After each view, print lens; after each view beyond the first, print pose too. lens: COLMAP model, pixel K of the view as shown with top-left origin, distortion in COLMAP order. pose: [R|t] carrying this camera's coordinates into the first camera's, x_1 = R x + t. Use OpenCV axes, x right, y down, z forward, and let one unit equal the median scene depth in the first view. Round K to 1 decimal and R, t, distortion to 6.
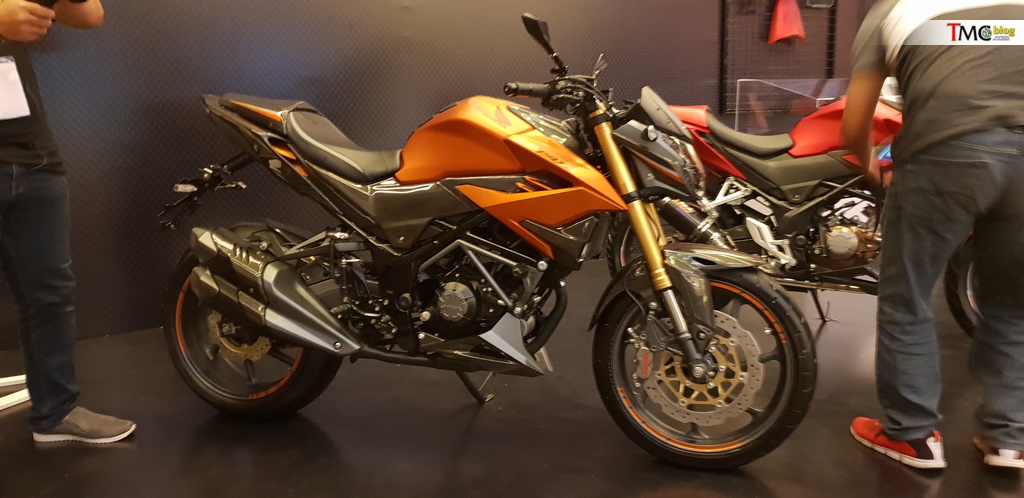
lens RADIAL K [[796.6, 0, 485.4], [0, 796.6, 246.0], [0, 0, 1]] dist [0.004913, -0.010281]
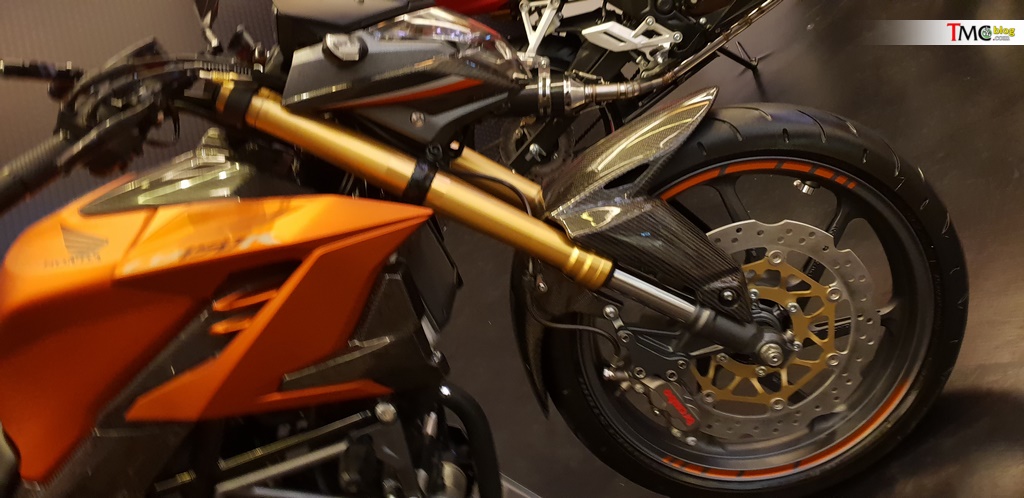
lens RADIAL K [[793.1, 0, 512.5], [0, 793.1, 235.0], [0, 0, 1]] dist [0.000760, -0.002543]
pose [[0.711574, -0.693834, 0.110710, 0.147706], [0.680672, 0.719811, 0.136224, -0.063437], [-0.174207, -0.021576, 0.984473, 0.539792]]
